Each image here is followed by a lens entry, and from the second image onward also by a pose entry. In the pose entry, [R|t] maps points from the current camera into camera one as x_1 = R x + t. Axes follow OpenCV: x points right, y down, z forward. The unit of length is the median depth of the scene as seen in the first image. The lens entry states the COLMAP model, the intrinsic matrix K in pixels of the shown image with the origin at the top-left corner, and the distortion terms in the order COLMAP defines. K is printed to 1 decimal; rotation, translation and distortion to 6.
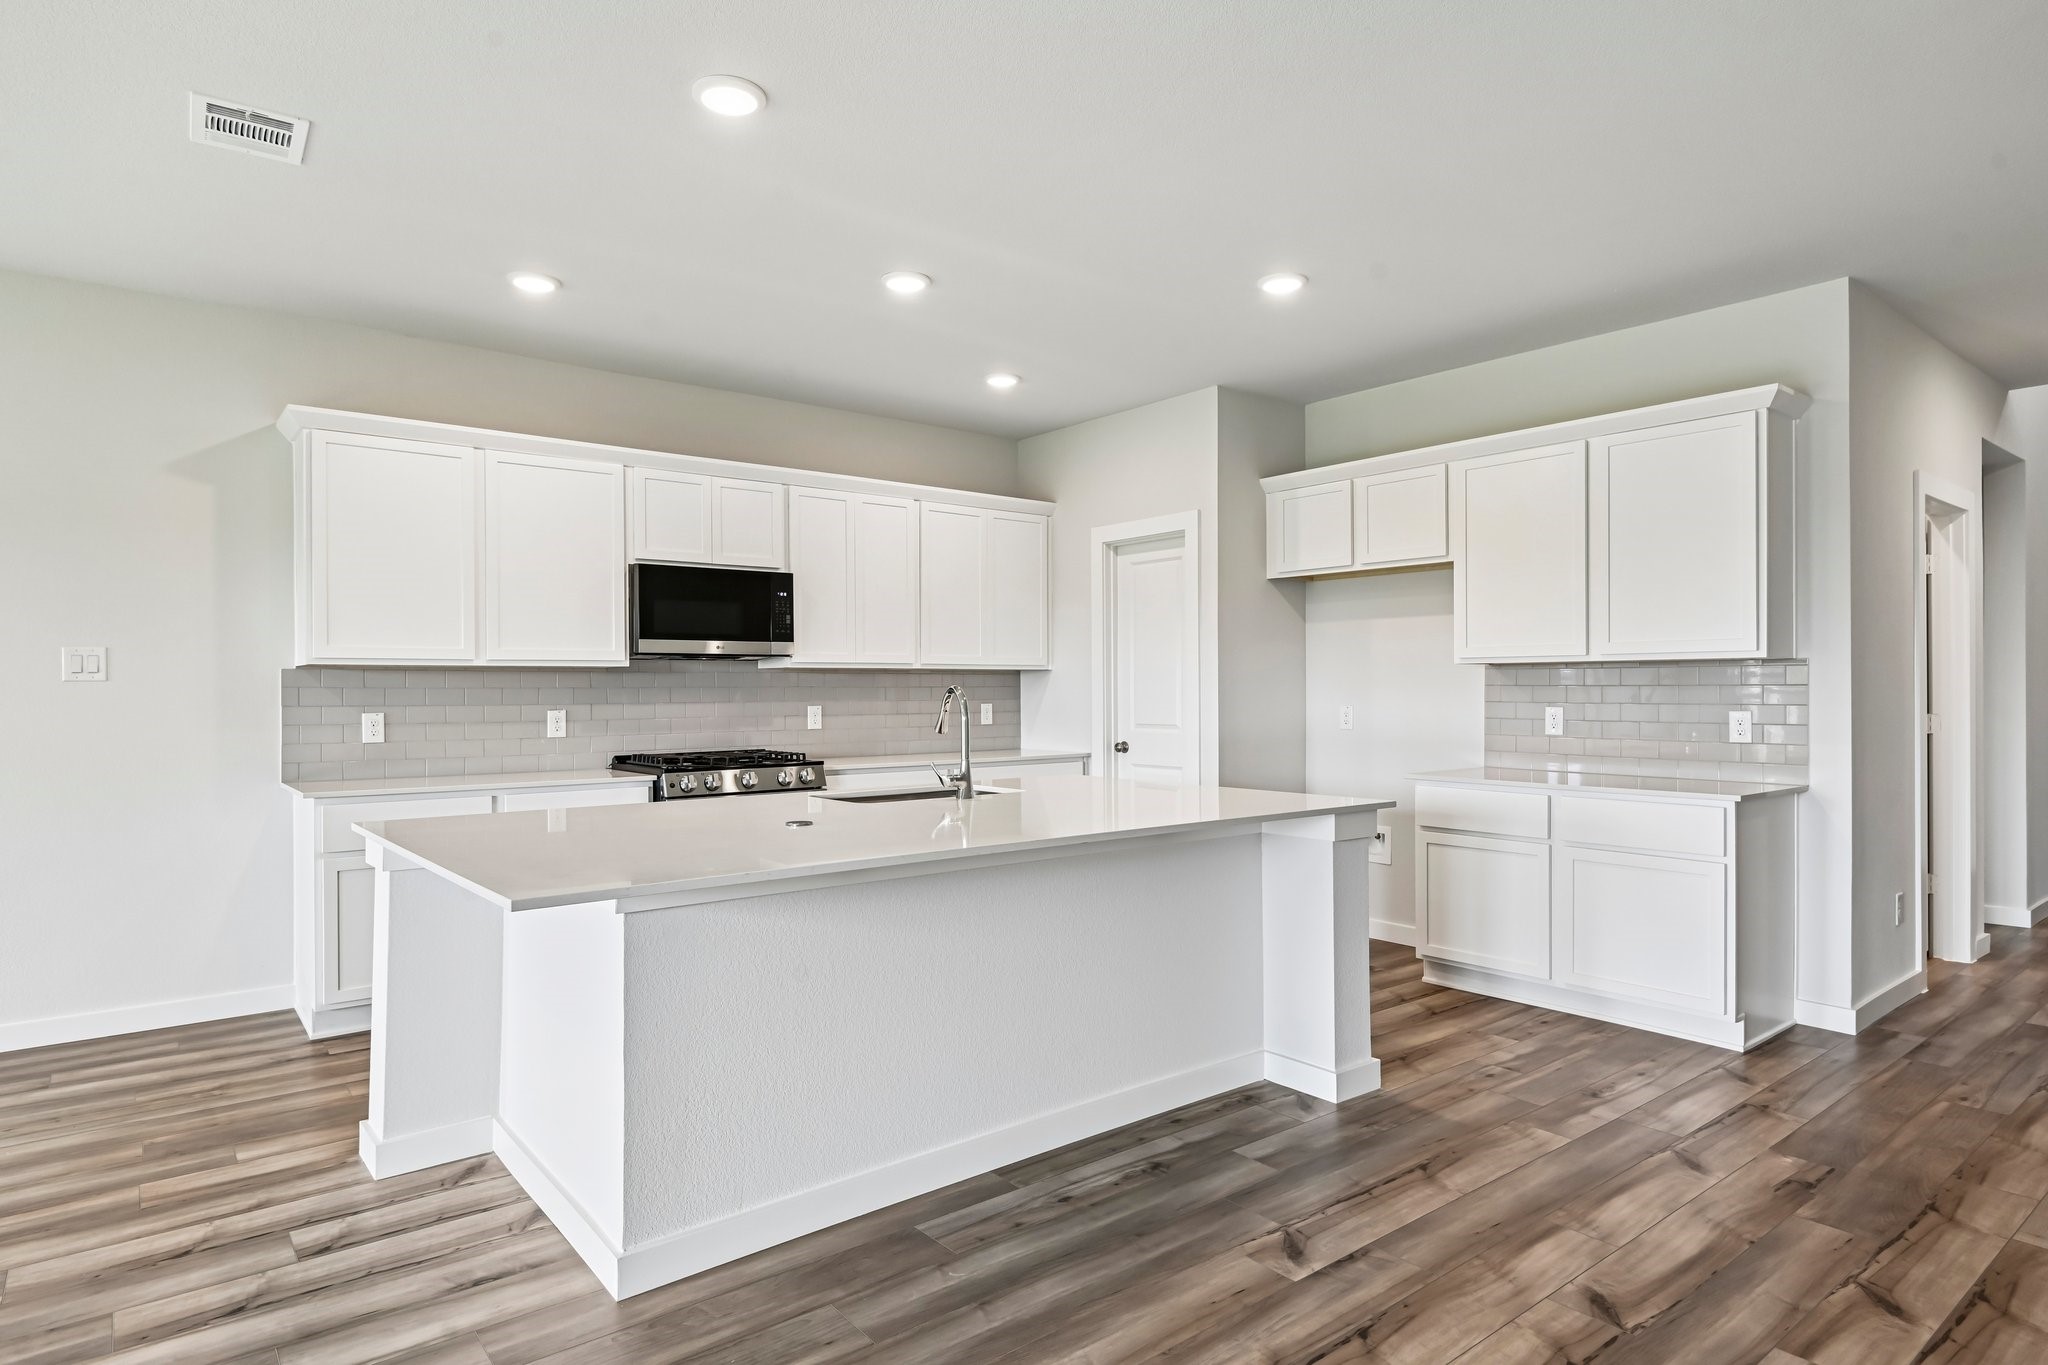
lens RADIAL K [[1133.3, 0, 1034.1], [0, 1133.3, 689.0], [0, 0, 1]] dist [0.002115, -0.001062]
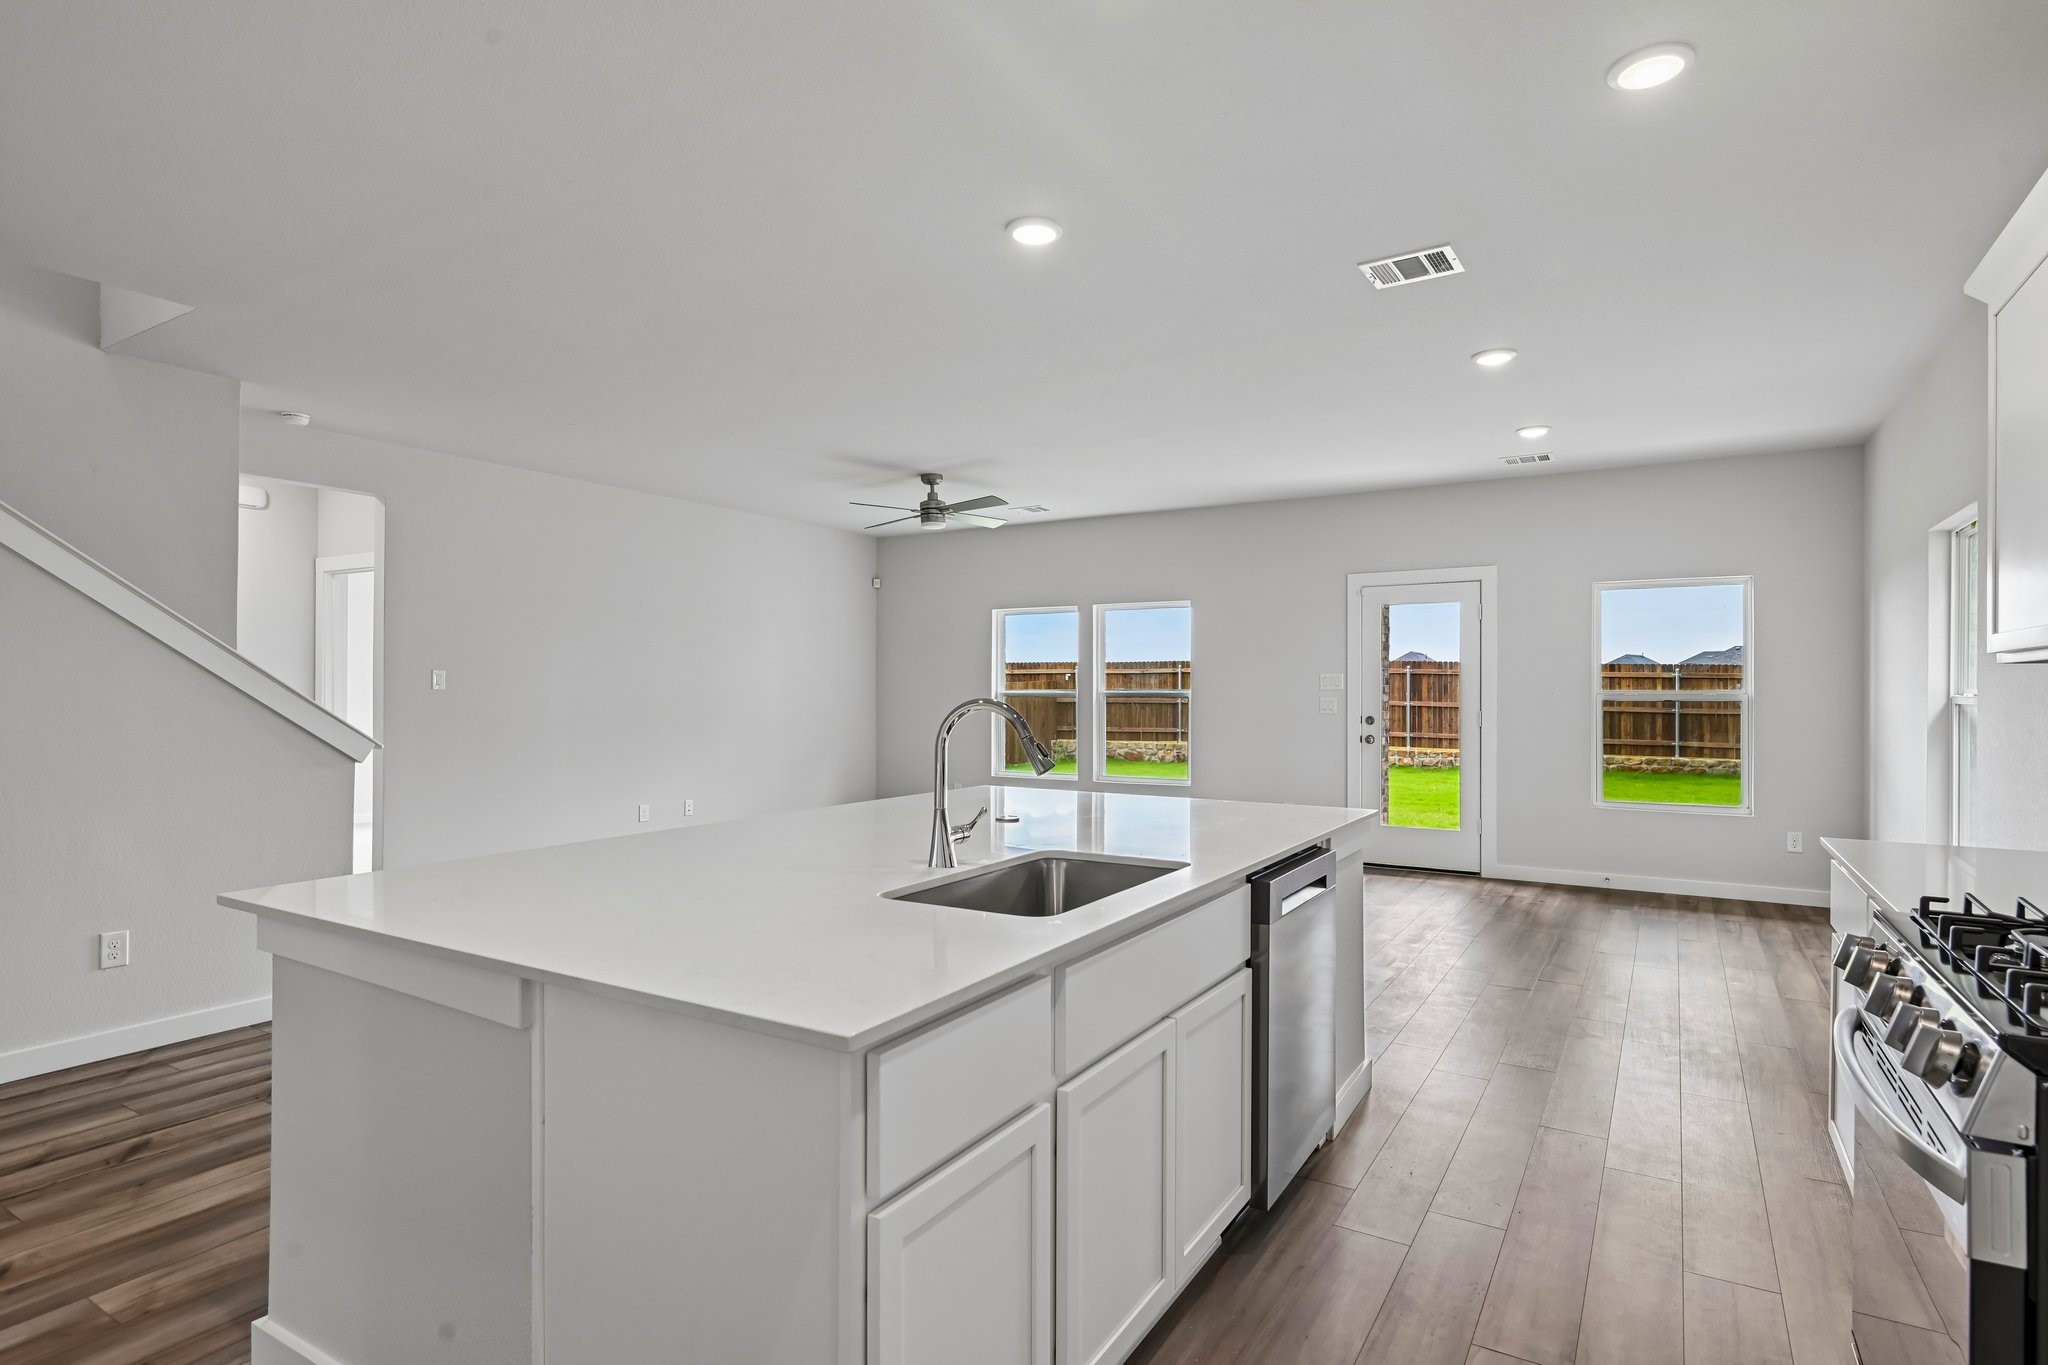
lens RADIAL K [[1035.8, 0, 1018.9], [0, 1035.8, 706.7], [0, 0, 1]] dist [0.001438, -0.000382]
pose [[-0.945136, 0.002883, -0.326664, 0.074806], [-0.003108, 0.999836, 0.017816, -0.004619], [0.326662, 0.017853, -0.944972, 1.177900]]
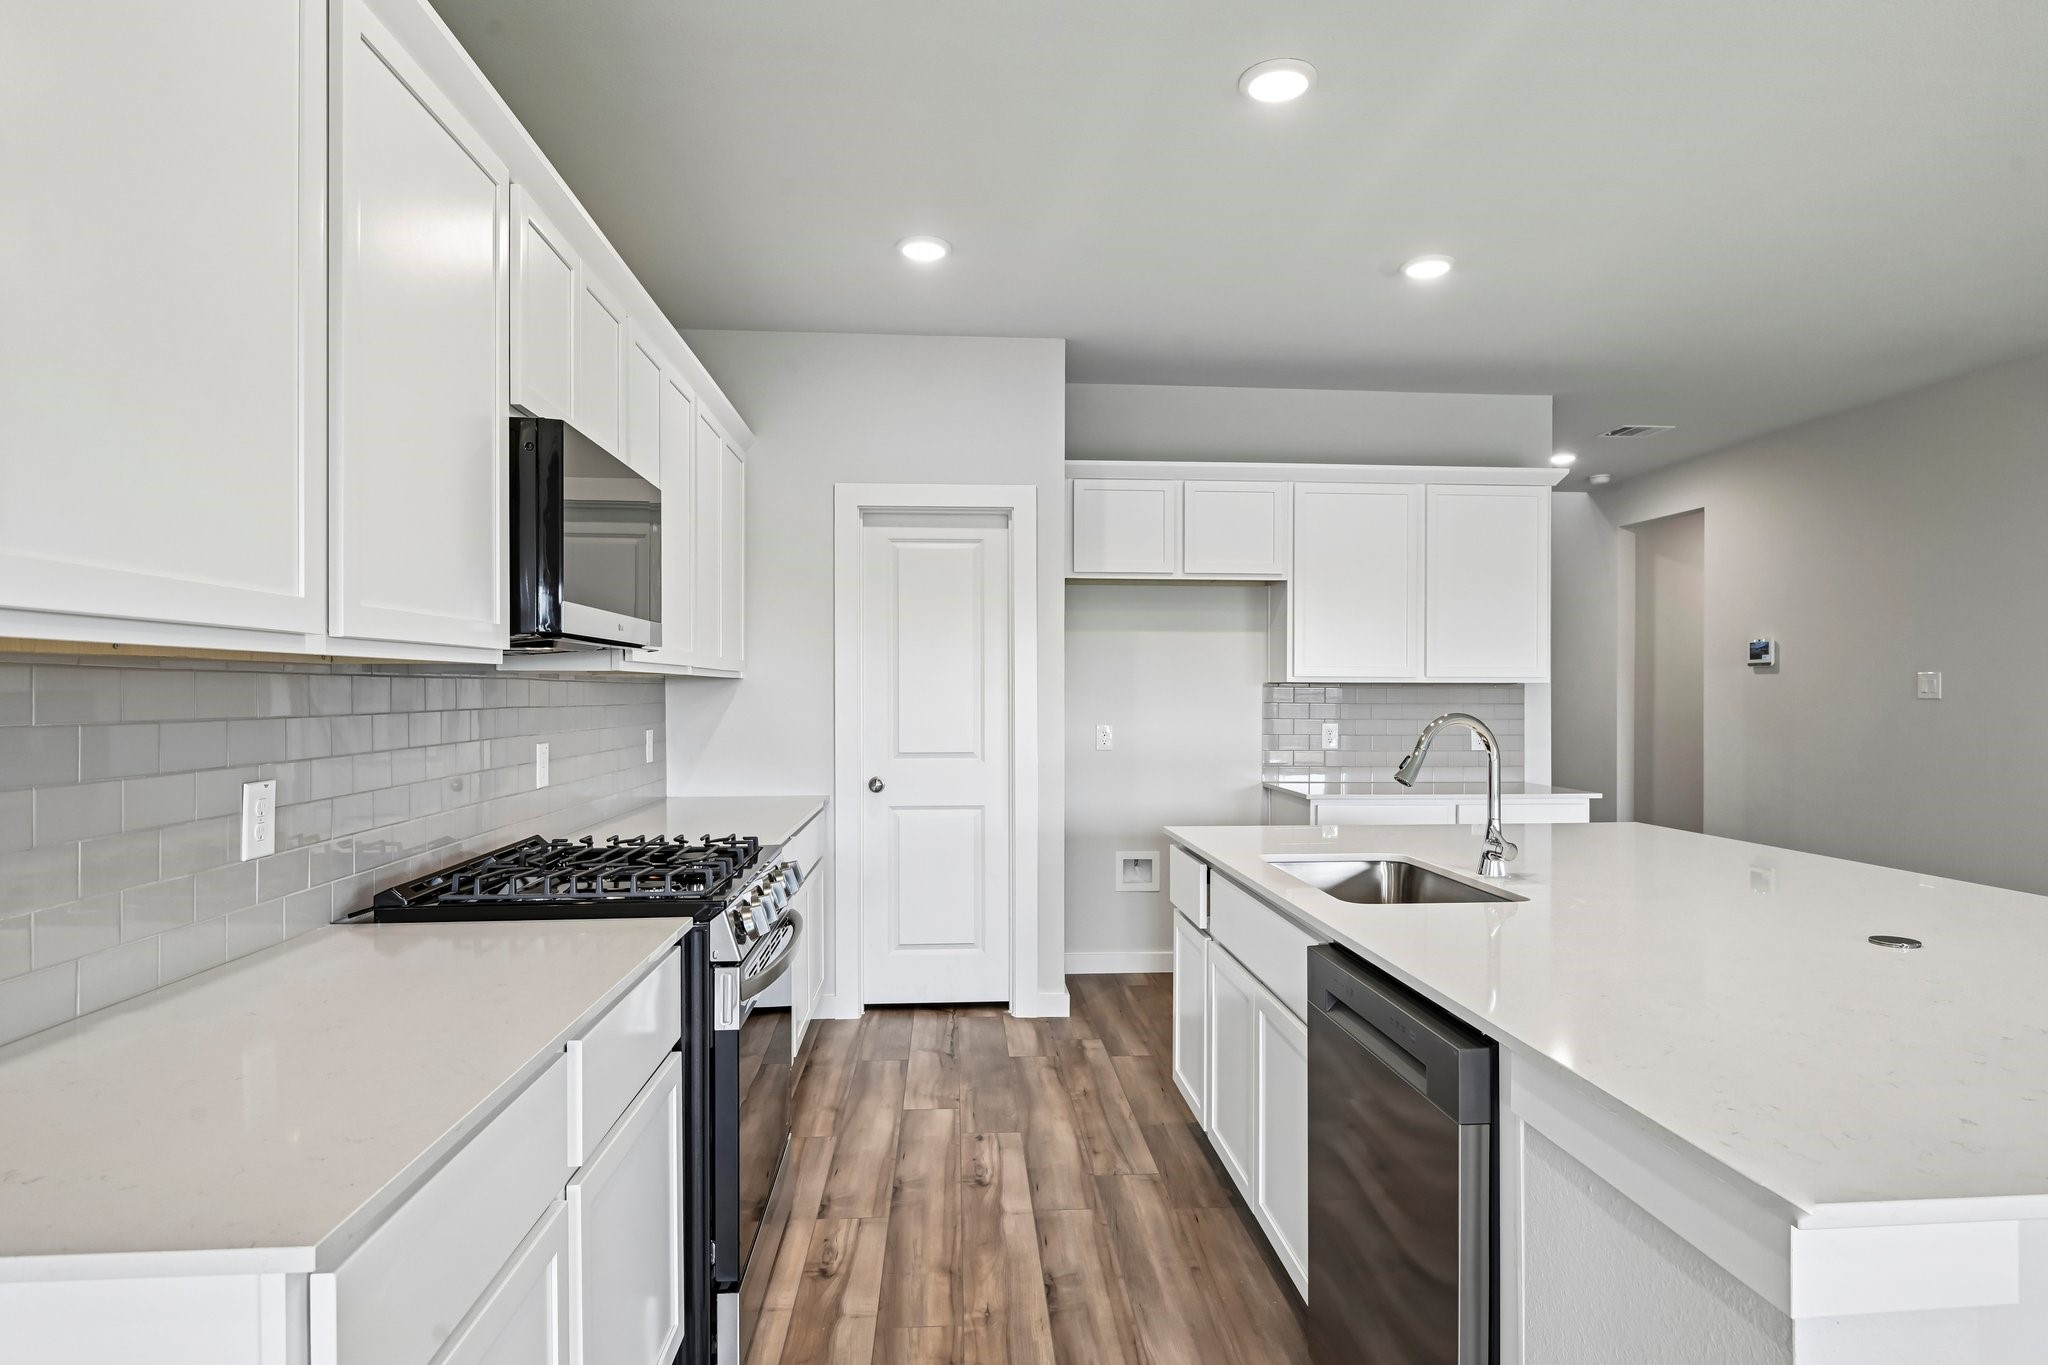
lens RADIAL K [[1133.3, 0, 1034.1], [0, 1133.3, 689.0], [0, 0, 1]] dist [0.002115, -0.001062]
pose [[0.565335, 0.006812, 0.824833, -0.594459], [-0.004006, 0.999977, -0.005513, -0.009490], [-0.824852, -0.000188, 0.565349, 0.616154]]
